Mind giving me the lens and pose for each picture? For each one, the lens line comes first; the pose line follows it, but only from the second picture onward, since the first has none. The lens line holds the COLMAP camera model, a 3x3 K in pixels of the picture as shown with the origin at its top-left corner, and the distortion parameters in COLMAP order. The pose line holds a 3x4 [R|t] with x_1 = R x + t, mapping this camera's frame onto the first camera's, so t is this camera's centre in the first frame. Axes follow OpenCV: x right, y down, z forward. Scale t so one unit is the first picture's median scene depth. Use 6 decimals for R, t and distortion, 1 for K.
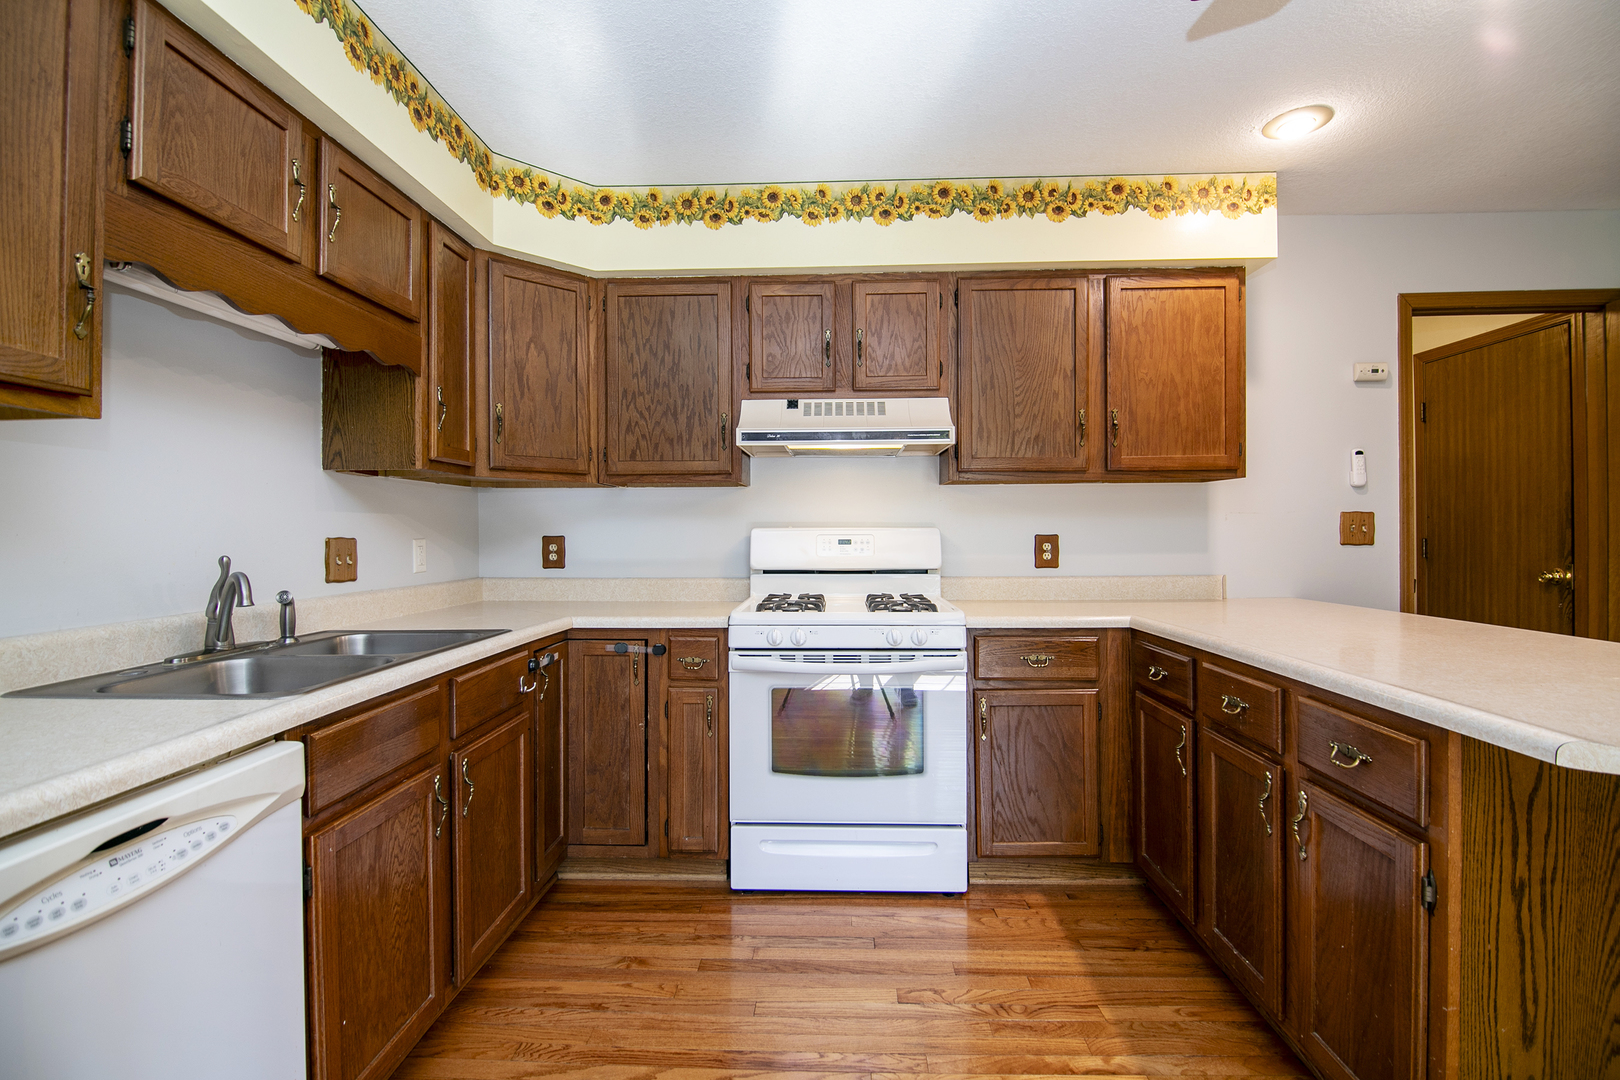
lens RADIAL K [[737.6, 0, 833.4], [0, 737.6, 537.0], [0, 0, 1]] dist [-0.001889, -0.008718]
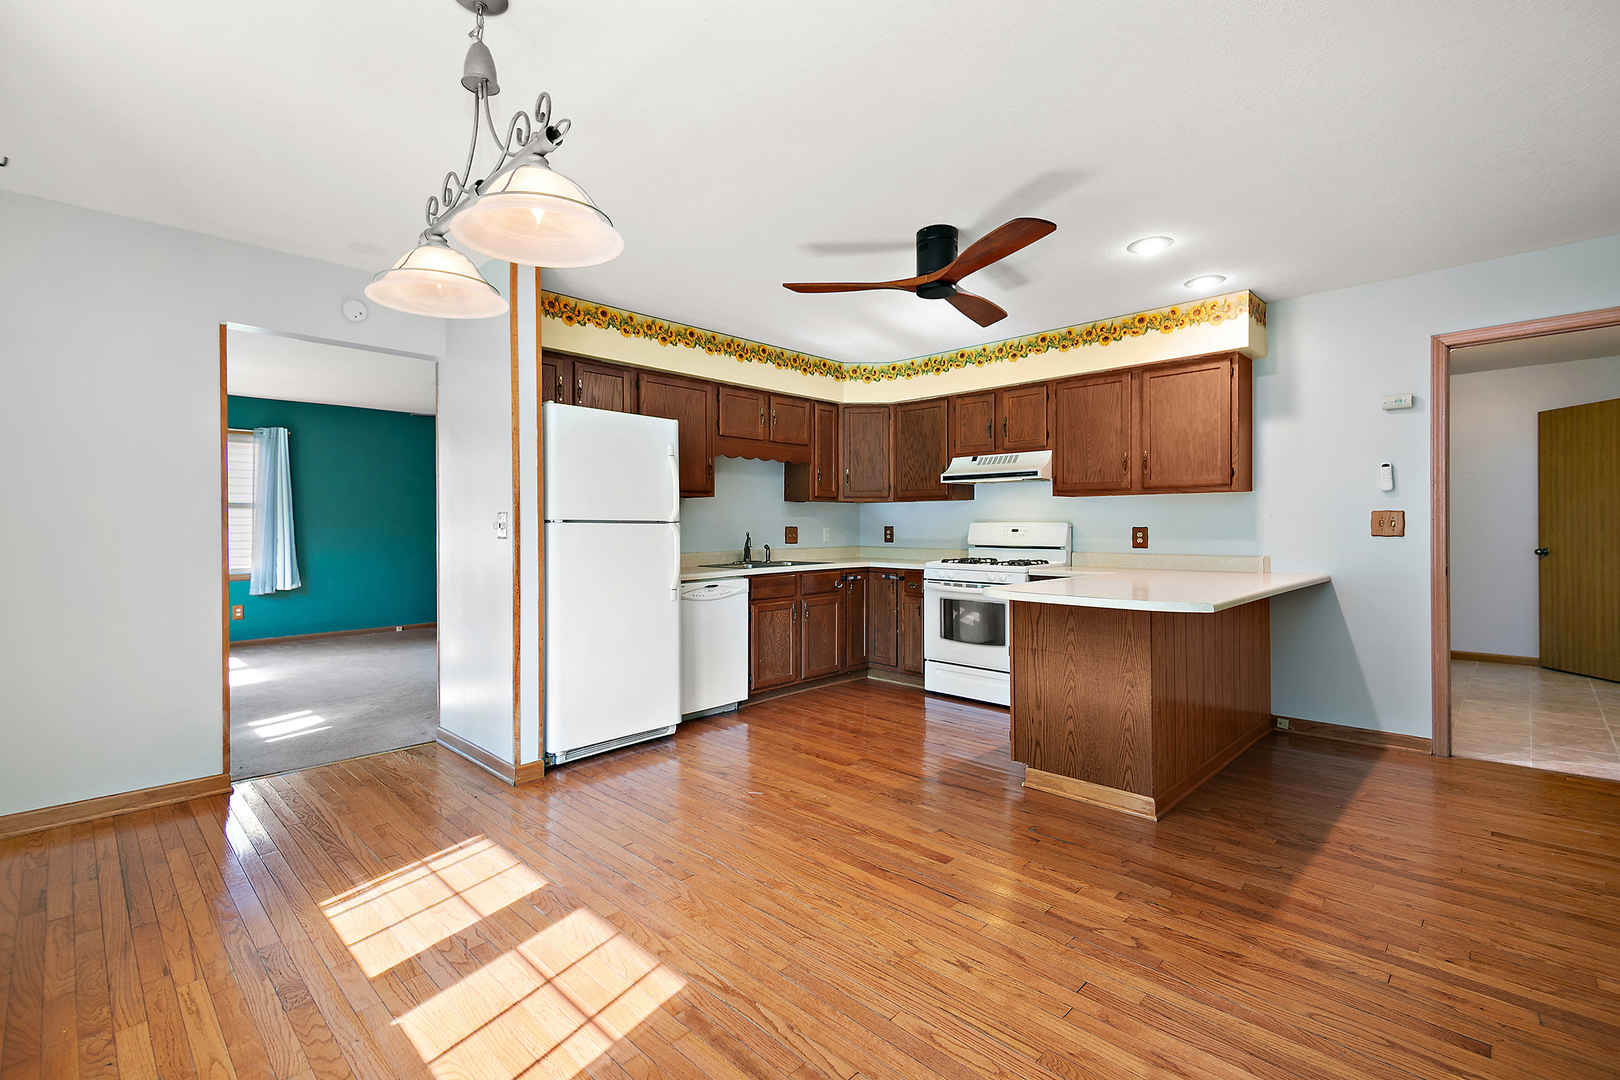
lens RADIAL K [[735.1, 0, 809.0], [0, 735.1, 527.7], [0, 0, 1]] dist [0.013225, 0.000009]
pose [[0.736451, 0.006038, -0.676464, 0.959161], [-0.006115, 0.999979, 0.002268, -0.001107], [0.676463, 0.002466, 0.736472, -0.736444]]
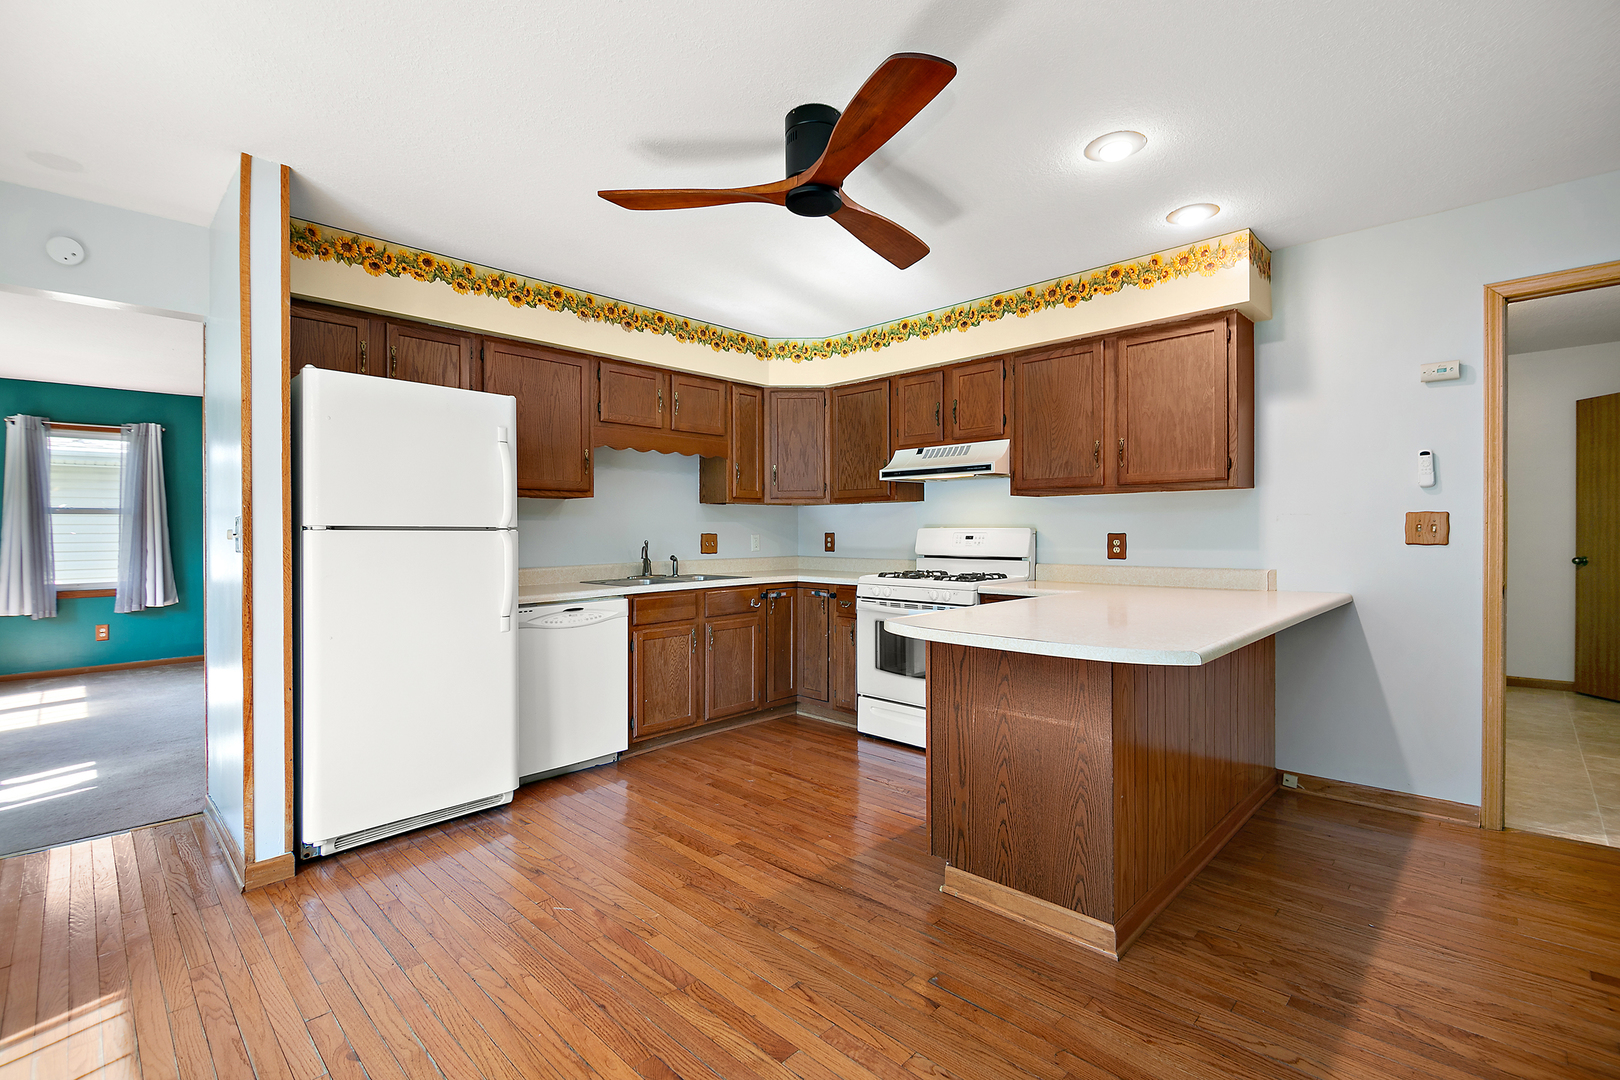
lens RADIAL K [[736.4, 0, 810.0], [0, 736.4, 540.0], [0, 0, 1]] dist [-0.002398, -0.000518]
pose [[0.738315, 0.010133, -0.674379, 0.873040], [-0.003277, 0.999929, 0.011437, -0.005096], [0.674448, -0.006234, 0.738296, -0.352677]]
